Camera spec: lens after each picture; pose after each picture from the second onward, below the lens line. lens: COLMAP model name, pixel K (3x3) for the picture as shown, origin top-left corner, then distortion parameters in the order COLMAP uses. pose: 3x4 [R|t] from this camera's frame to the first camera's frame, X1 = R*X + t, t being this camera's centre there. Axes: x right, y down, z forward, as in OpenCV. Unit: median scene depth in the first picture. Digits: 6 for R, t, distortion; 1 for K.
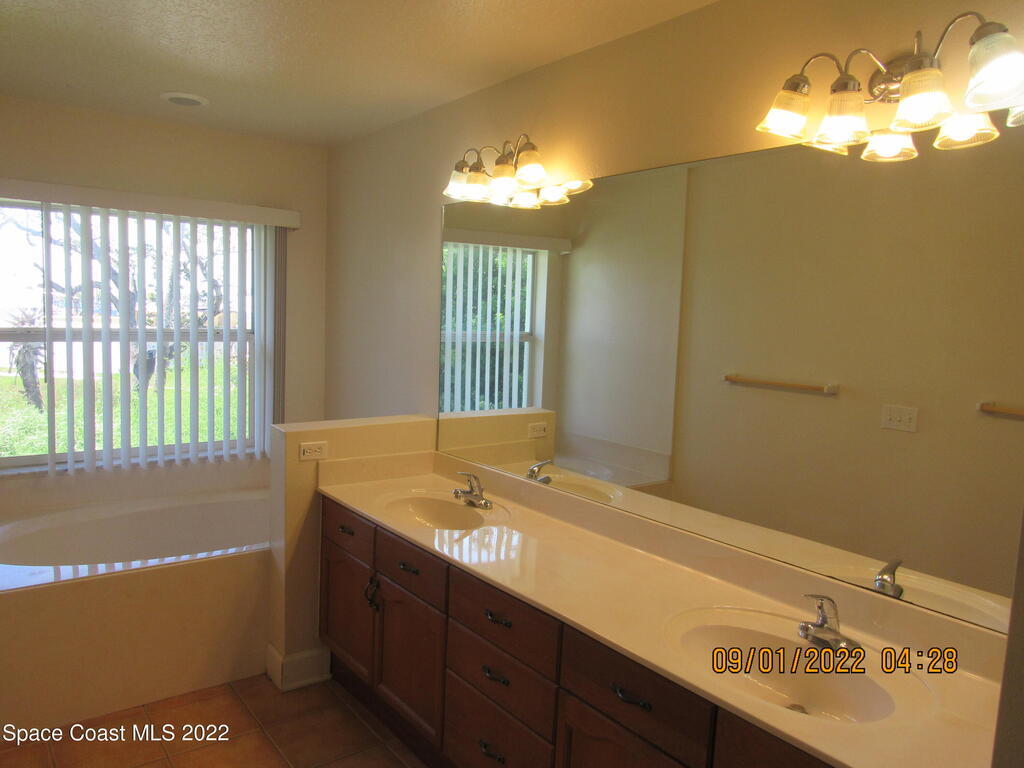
lens RADIAL K [[740.3, 0, 509.2], [0, 740.3, 381.6], [0, 0, 1]] dist [-0.036183, 0.042496]
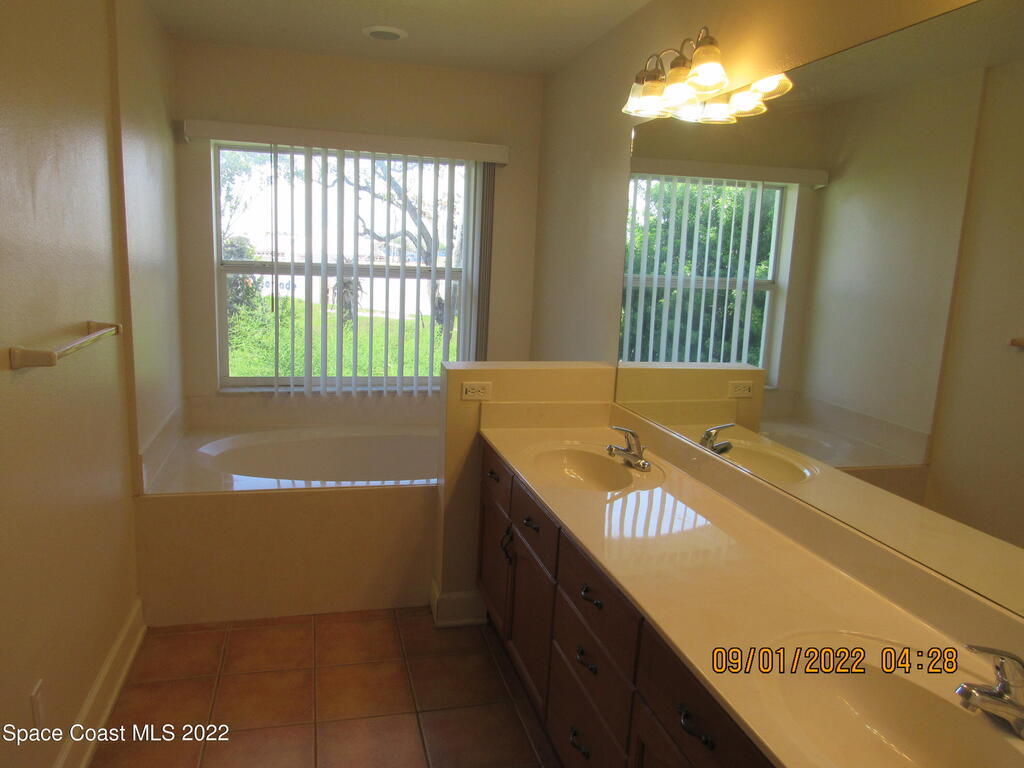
lens RADIAL K [[740.3, 0, 509.2], [0, 740.3, 381.6], [0, 0, 1]] dist [-0.036183, 0.042496]
pose [[0.923427, 0.072887, -0.376790, 0.133811], [-0.049140, 0.996174, 0.072270, 0.009147], [0.380615, -0.048221, 0.923475, 0.118231]]
